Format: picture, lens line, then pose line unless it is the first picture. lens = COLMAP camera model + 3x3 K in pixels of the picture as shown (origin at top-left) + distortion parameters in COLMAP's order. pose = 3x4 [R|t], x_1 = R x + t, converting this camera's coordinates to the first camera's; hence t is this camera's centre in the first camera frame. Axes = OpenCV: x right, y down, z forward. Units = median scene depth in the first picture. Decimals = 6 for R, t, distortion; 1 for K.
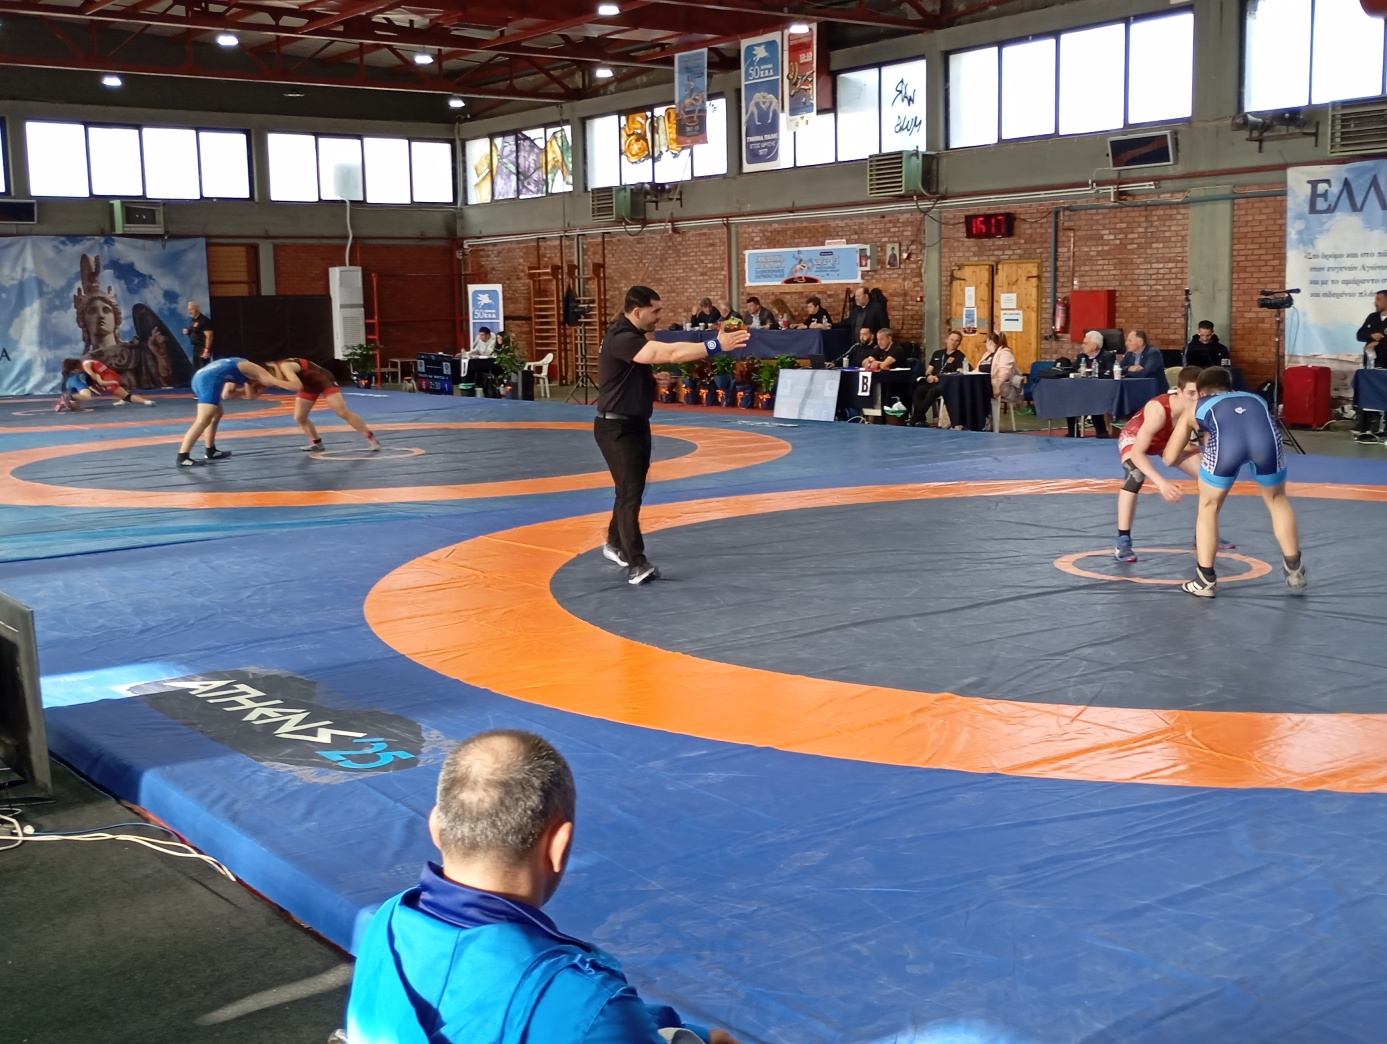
lens RADIAL K [[1685.2, 0, 688.9], [0, 1685.2, 490.4], [0, 0, 1]] dist [0.047886, 0.000000]
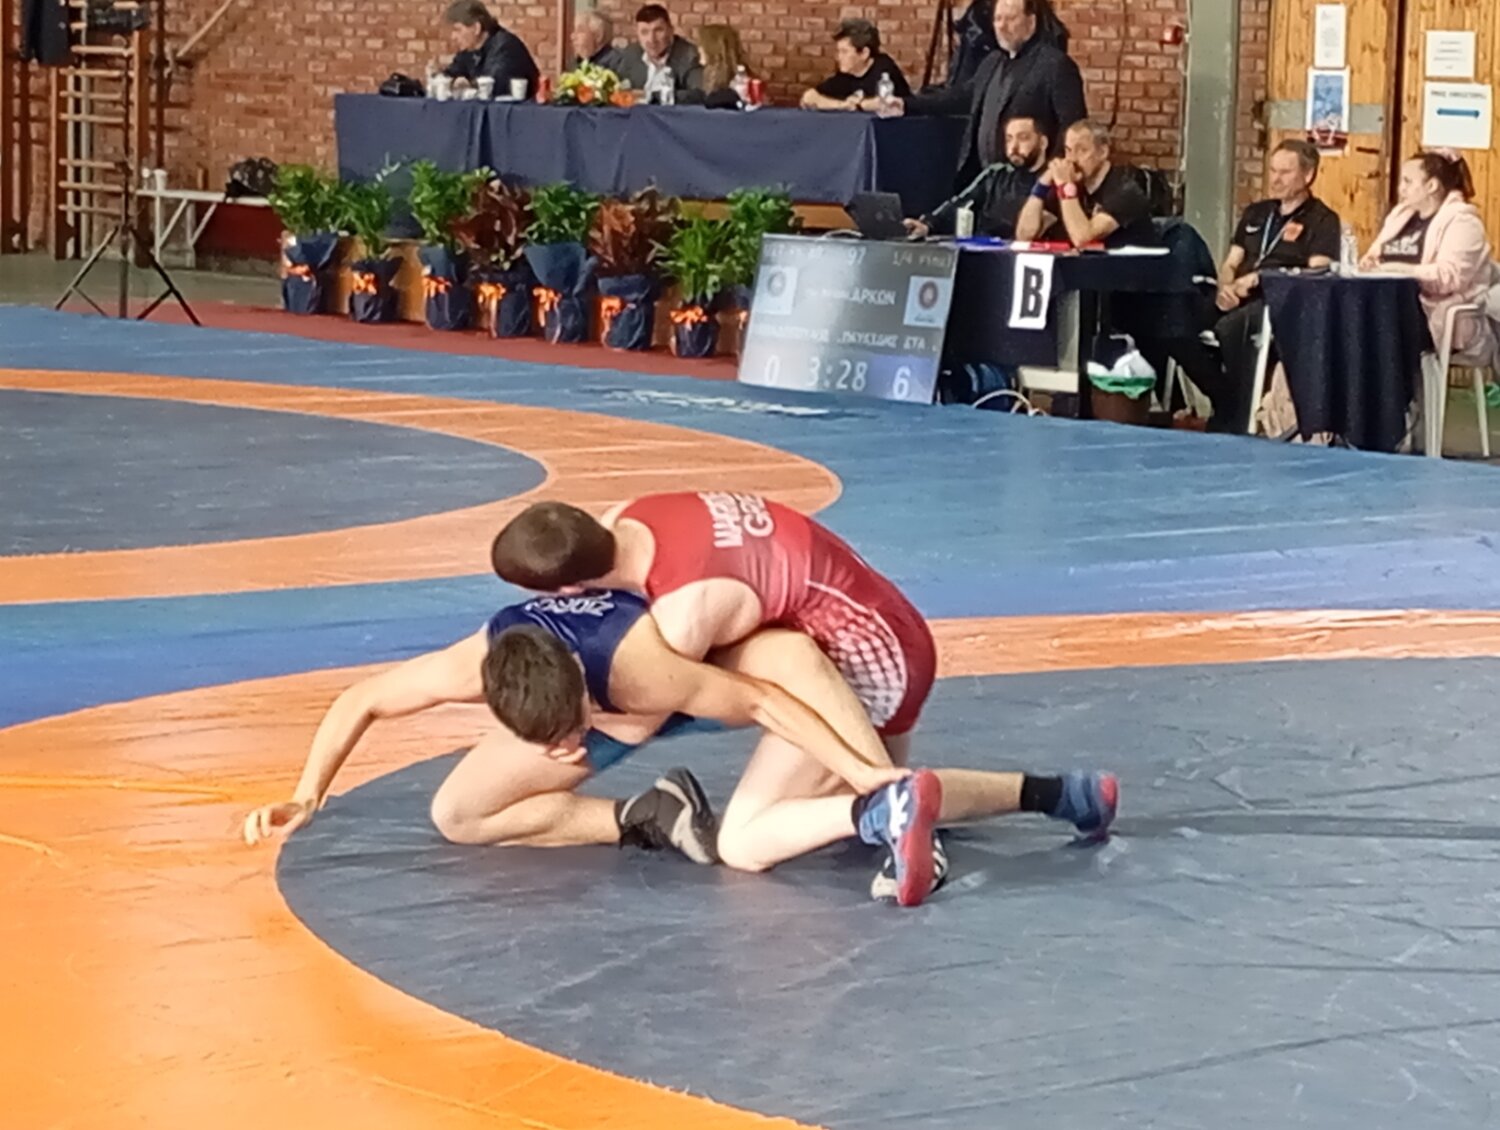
lens RADIAL K [[5292.8, 0, 743.1], [0, 5292.8, 500.7], [0, 0, 1]] dist [0.138196, 0.000000]
pose [[0.995382, 0.037340, 0.088435, -0.037435], [-0.035703, 0.999162, -0.020022, -0.000702], [-0.089108, 0.016773, 0.995881, -0.007585]]
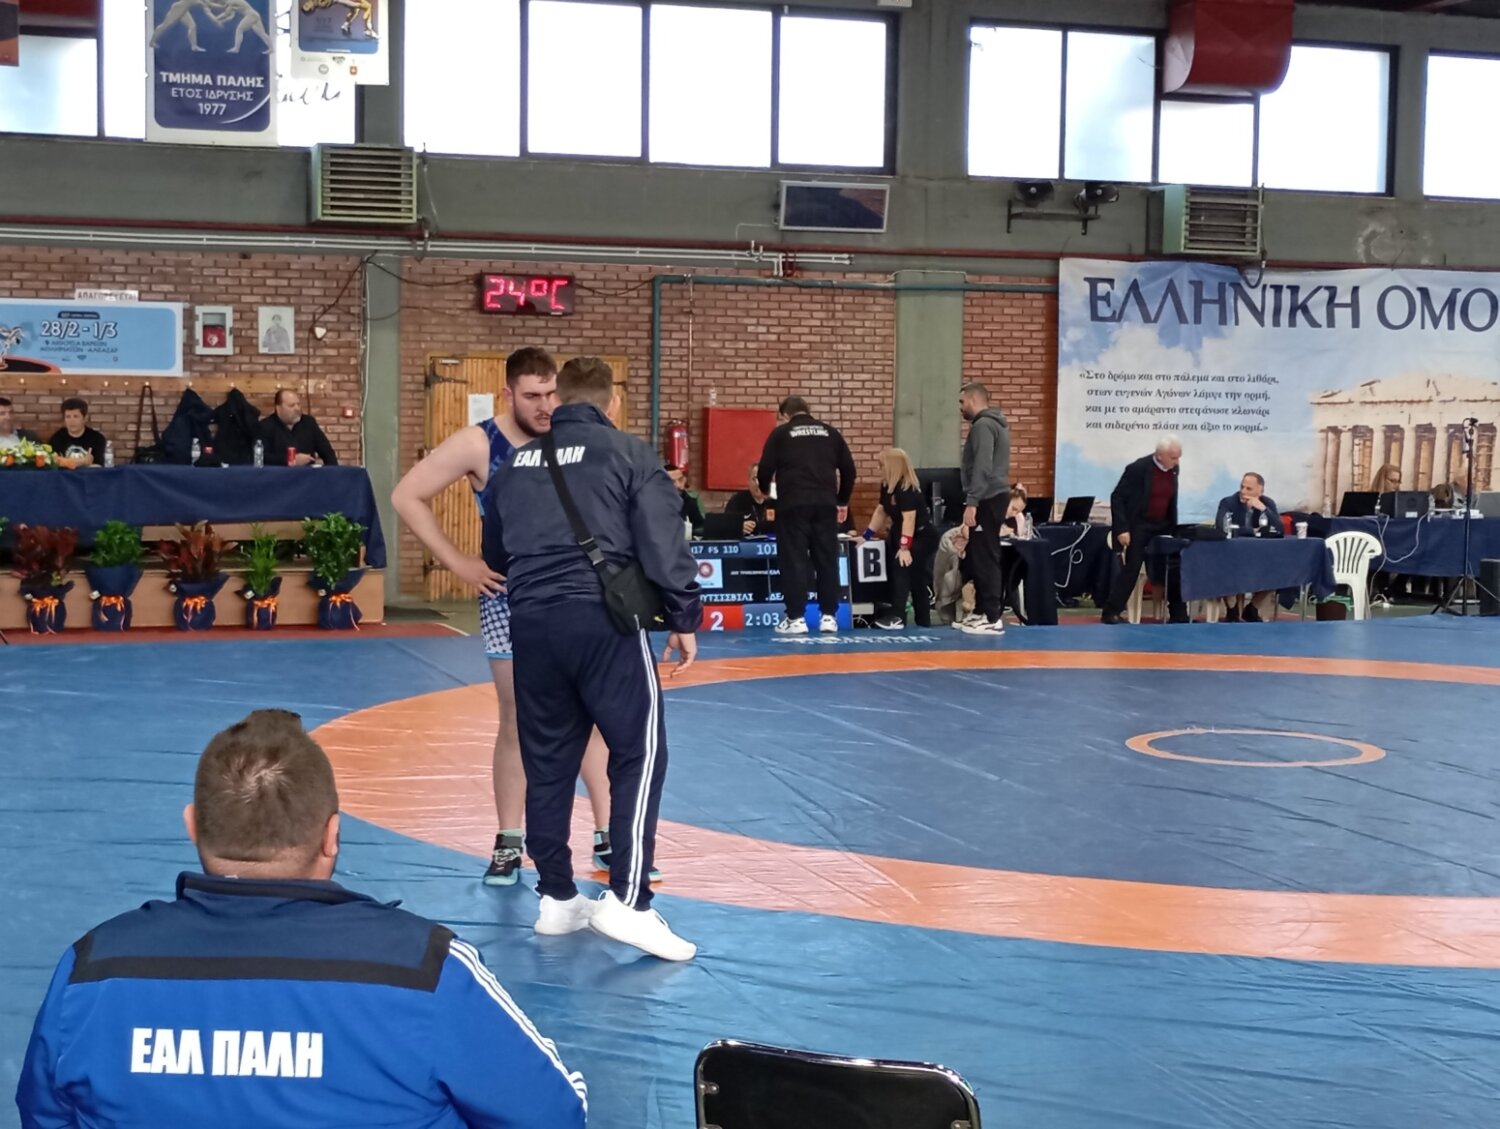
lens RADIAL K [[2448.2, 0, 741.9], [0, 2448.2, 568.5], [0, 0, 1]] dist [0.060659, 0.000000]
pose [[0.313420, -0.039722, 0.948783, -0.685470], [0.088643, 0.995986, 0.012416, -0.071874], [-0.945468, 0.080212, 0.315683, 0.738766]]
